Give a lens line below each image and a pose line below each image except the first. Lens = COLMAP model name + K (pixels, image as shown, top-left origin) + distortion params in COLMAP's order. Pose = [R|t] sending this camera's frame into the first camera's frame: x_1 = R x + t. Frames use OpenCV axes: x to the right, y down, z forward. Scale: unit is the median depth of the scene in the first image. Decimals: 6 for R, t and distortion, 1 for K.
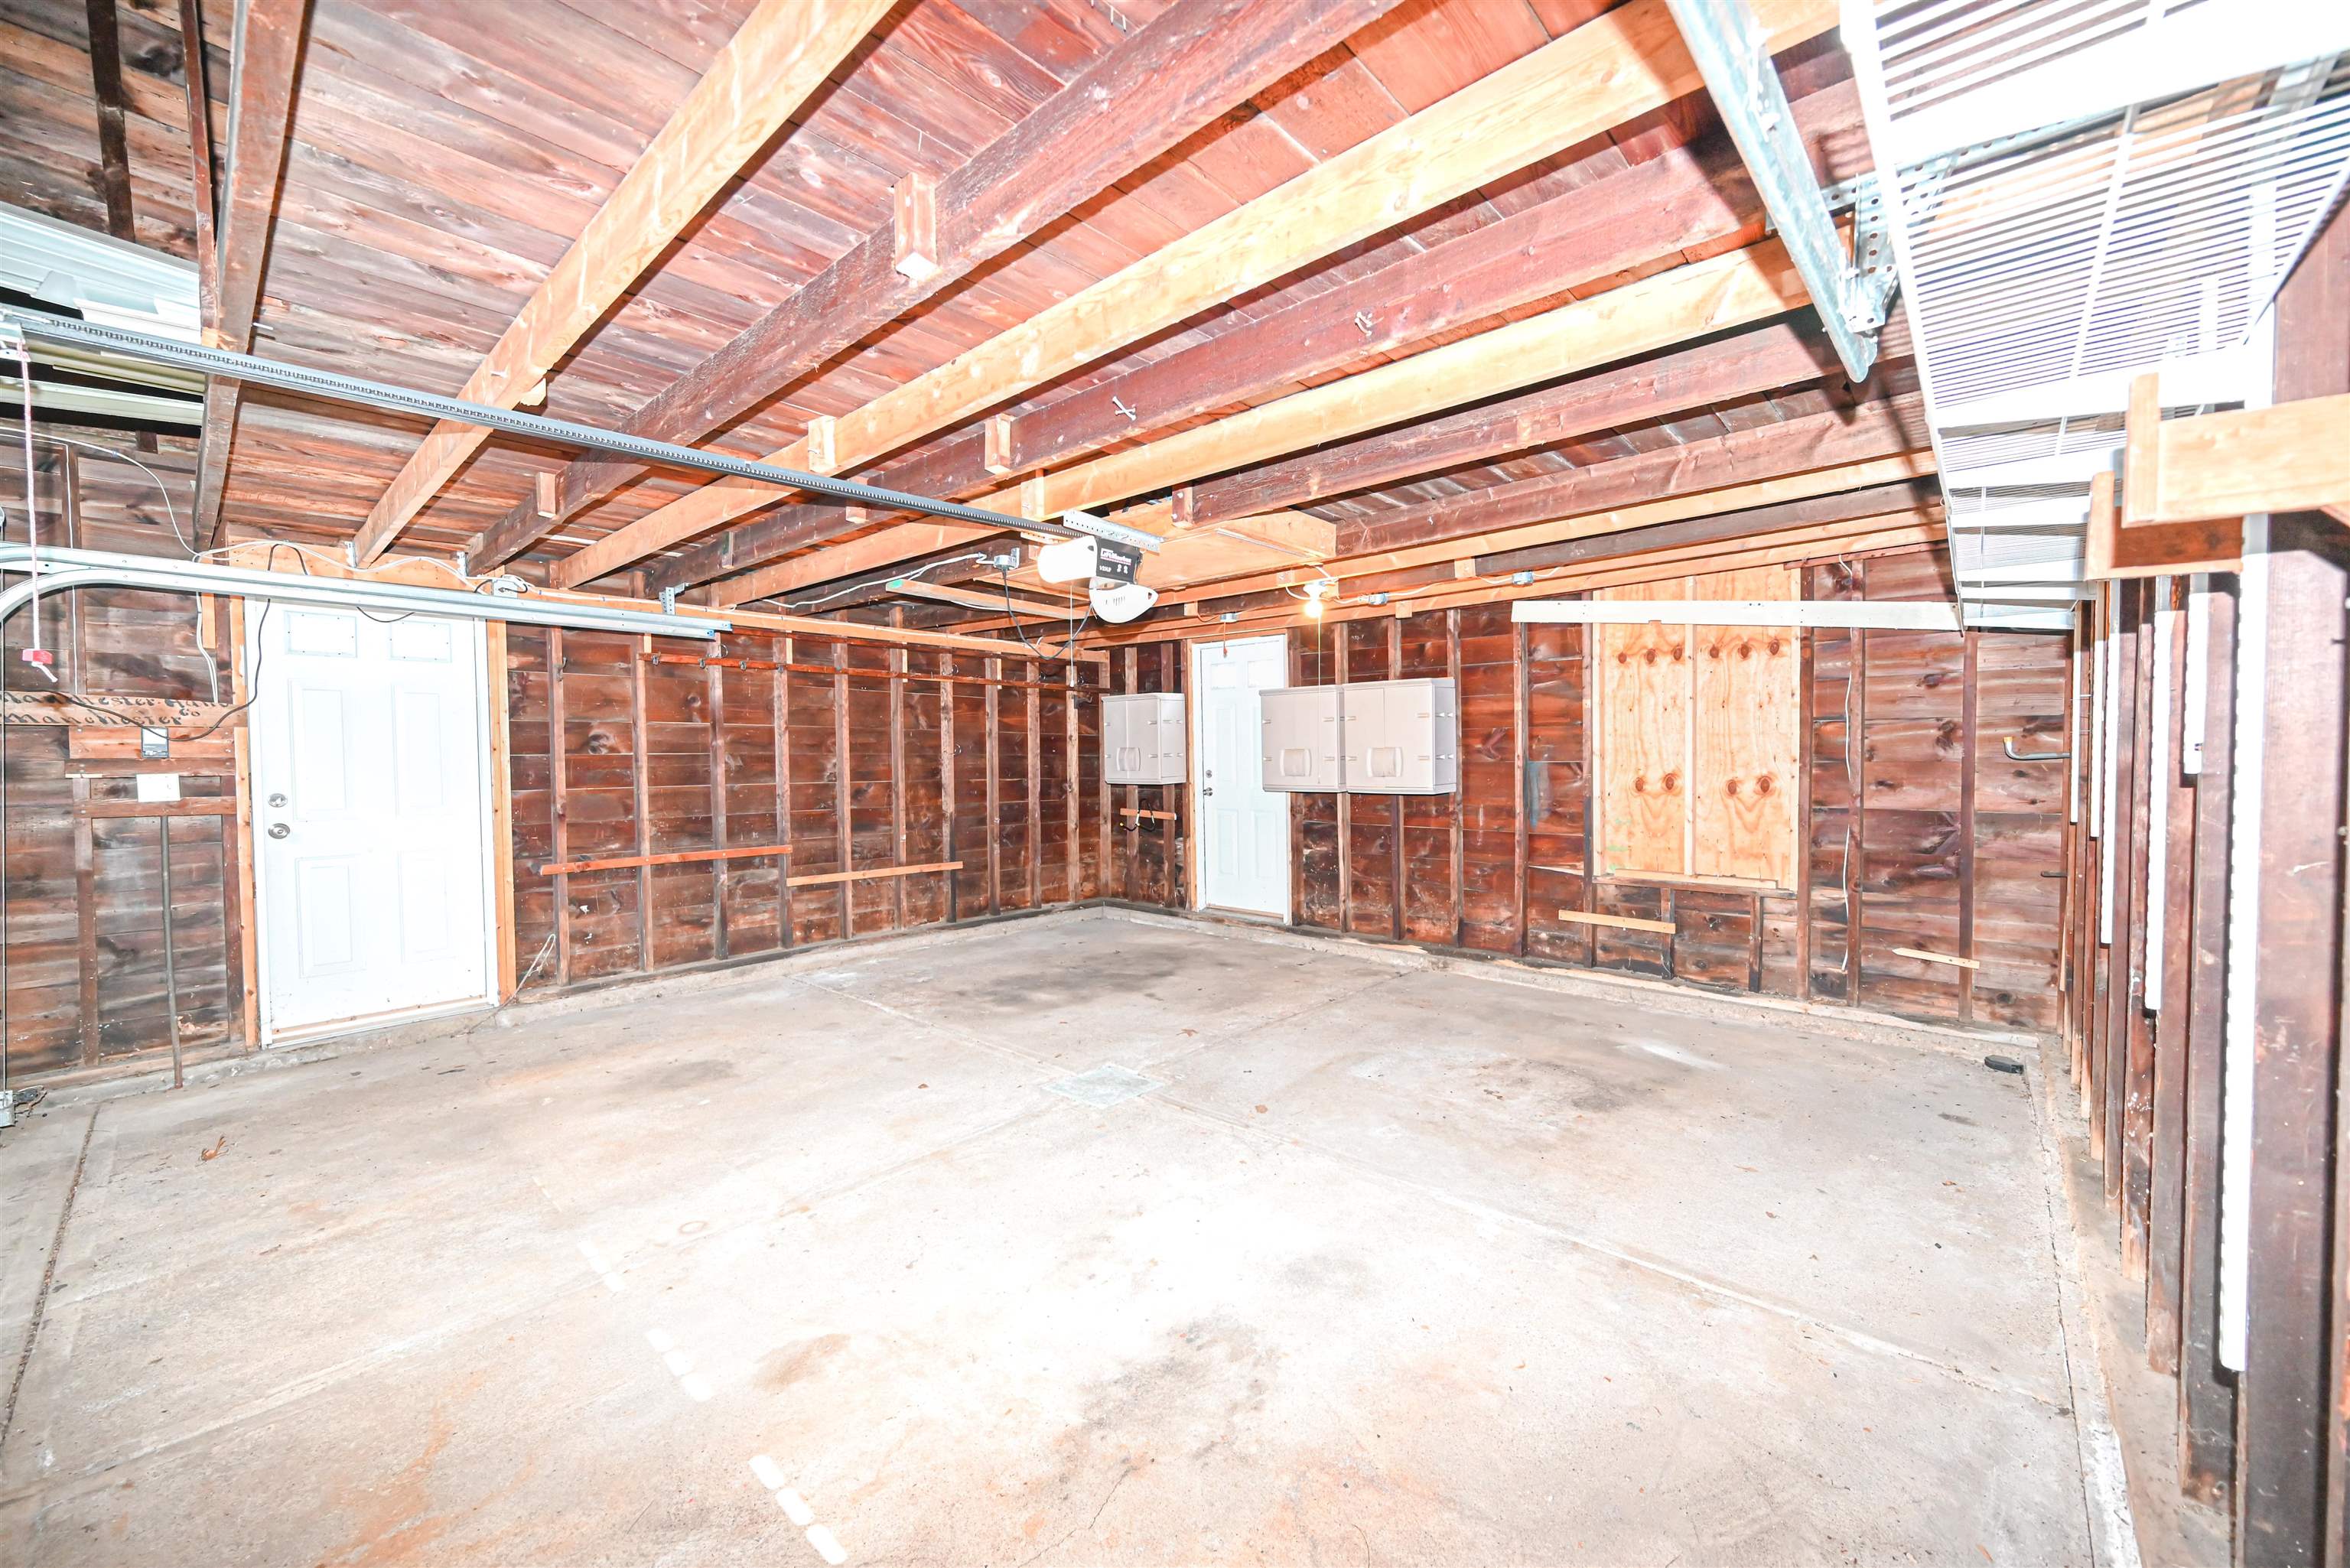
lens RADIAL K [[917.0, 0, 1175.0], [0, 917.0, 784.0], [0, 0, 1]] dist [-0.000188, 0.000002]
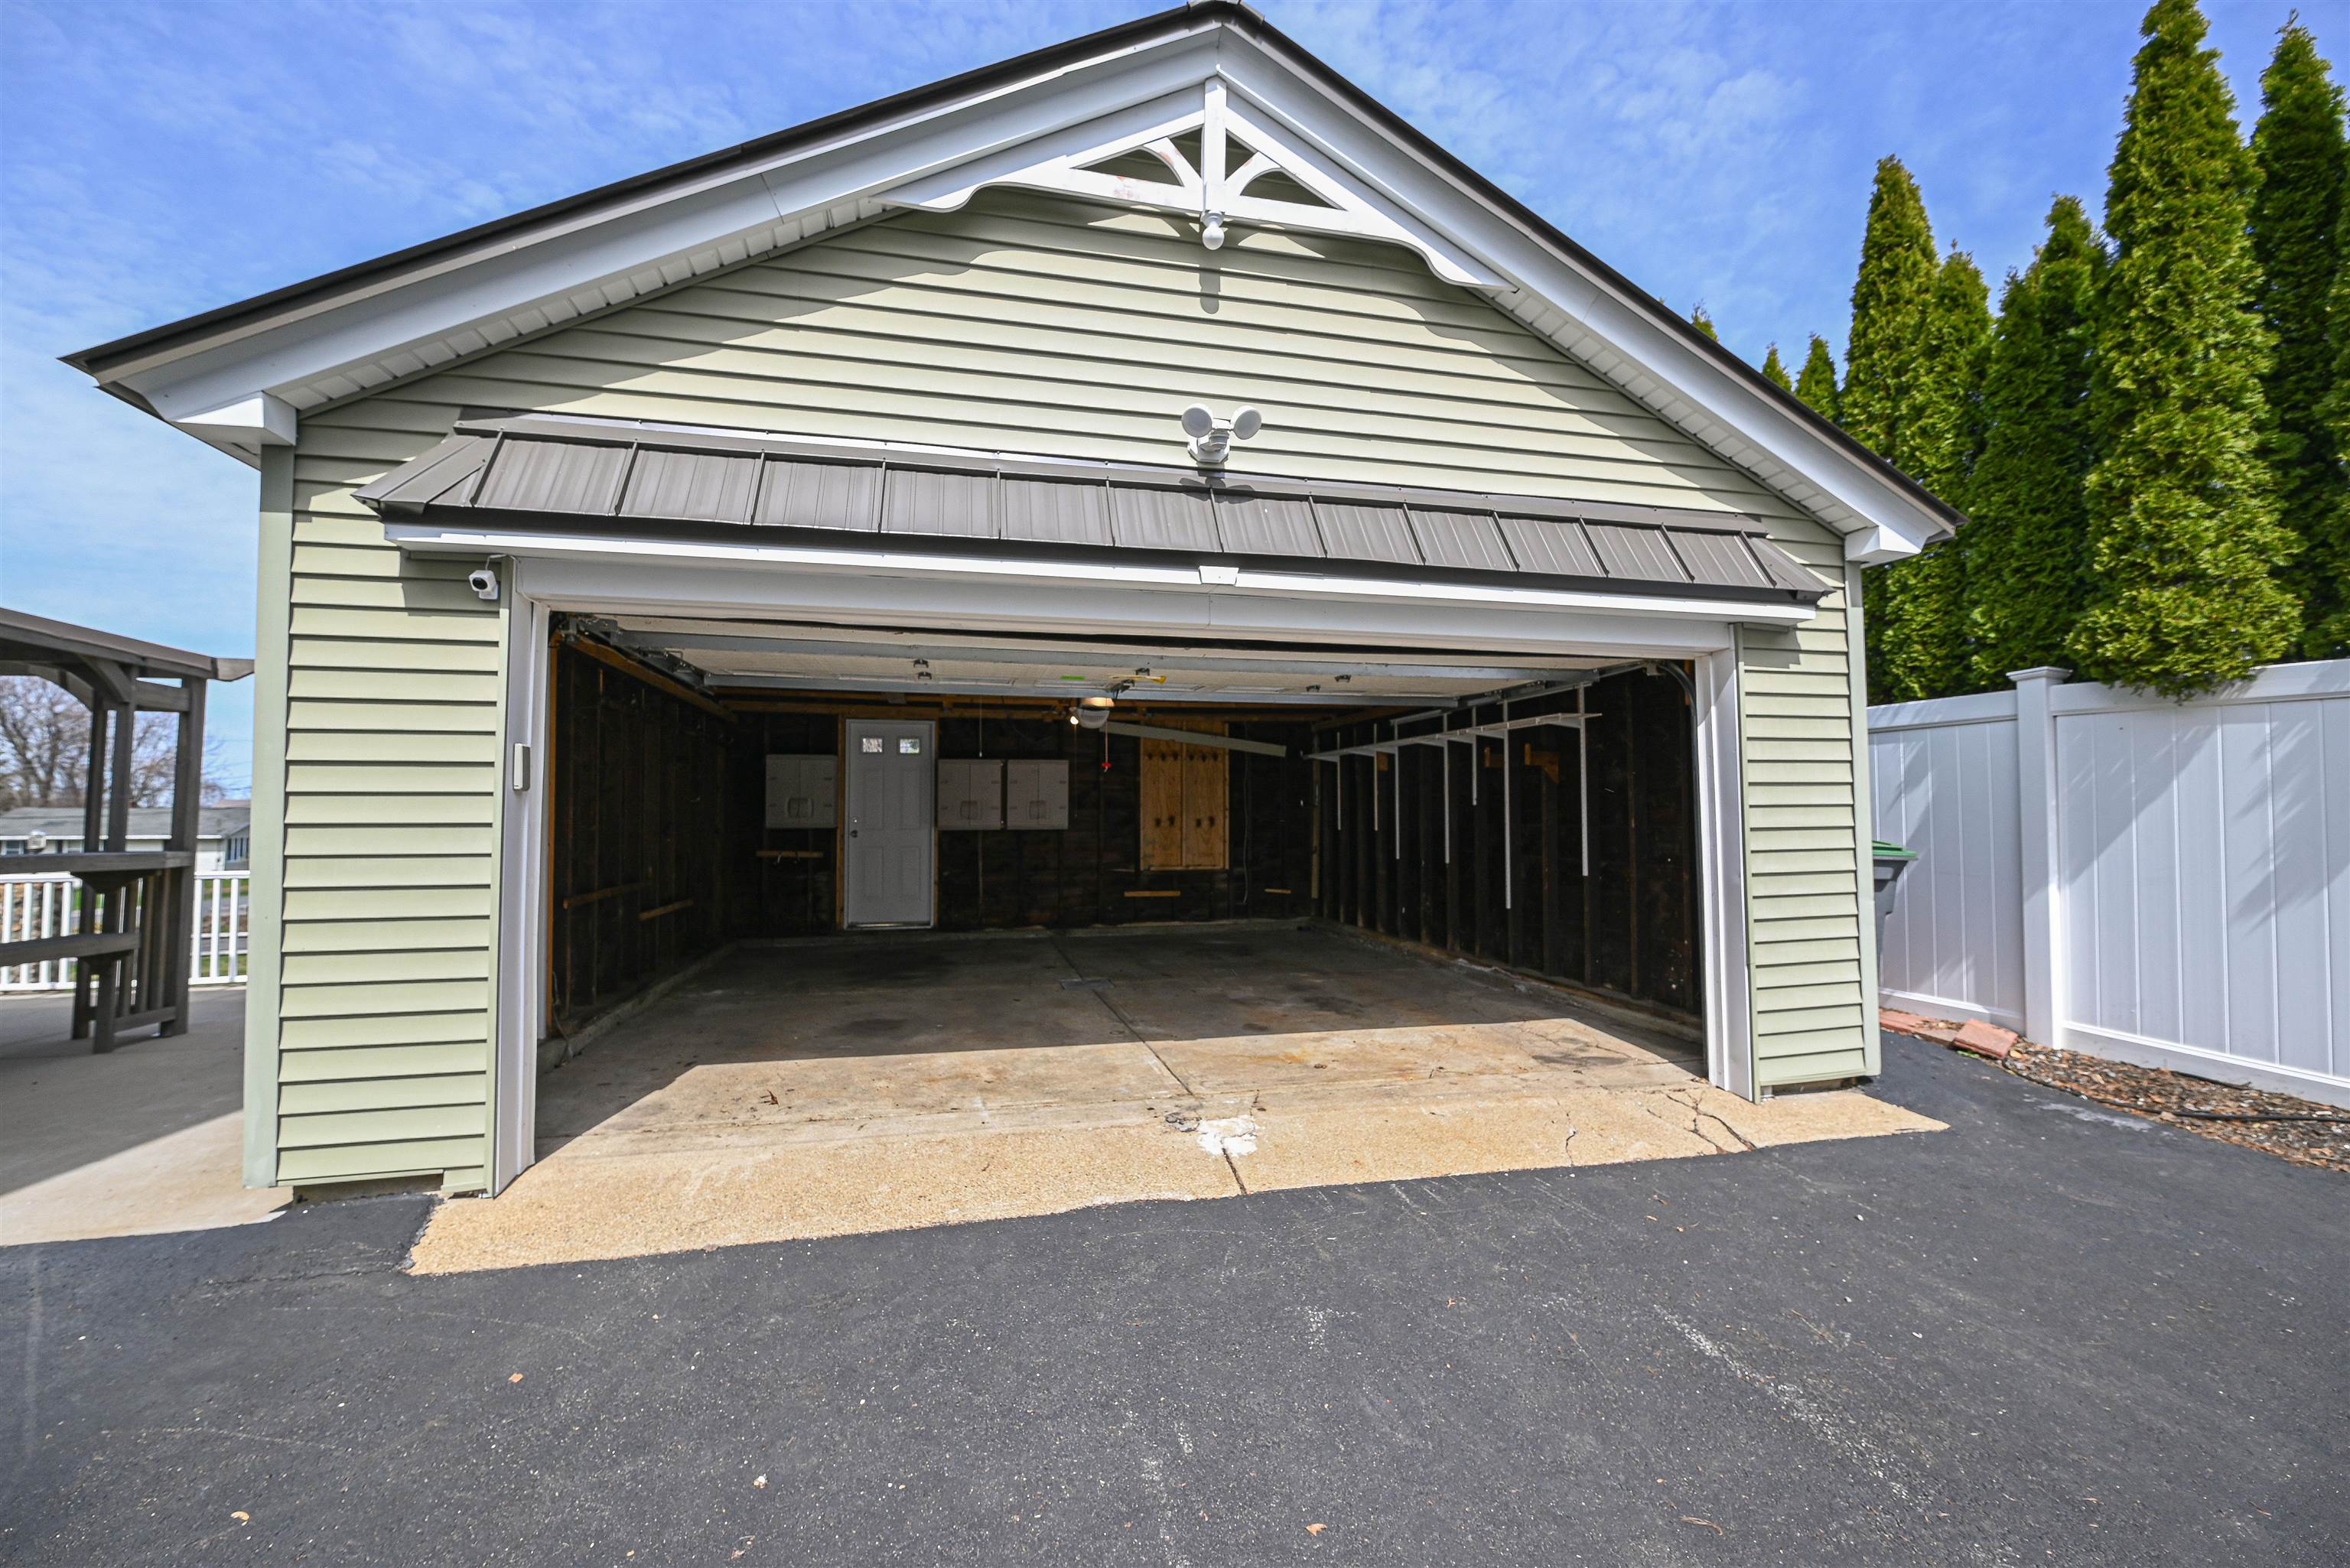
lens RADIAL K [[917.0, 0, 1175.0], [0, 917.0, 784.0], [0, 0, 1]] dist [-0.000188, 0.000002]
pose [[0.573521, 0.031542, 0.818583, -0.825166], [0.024458, 0.998154, -0.055598, 0.023054], [-0.818825, 0.051907, 0.571691, -0.105589]]
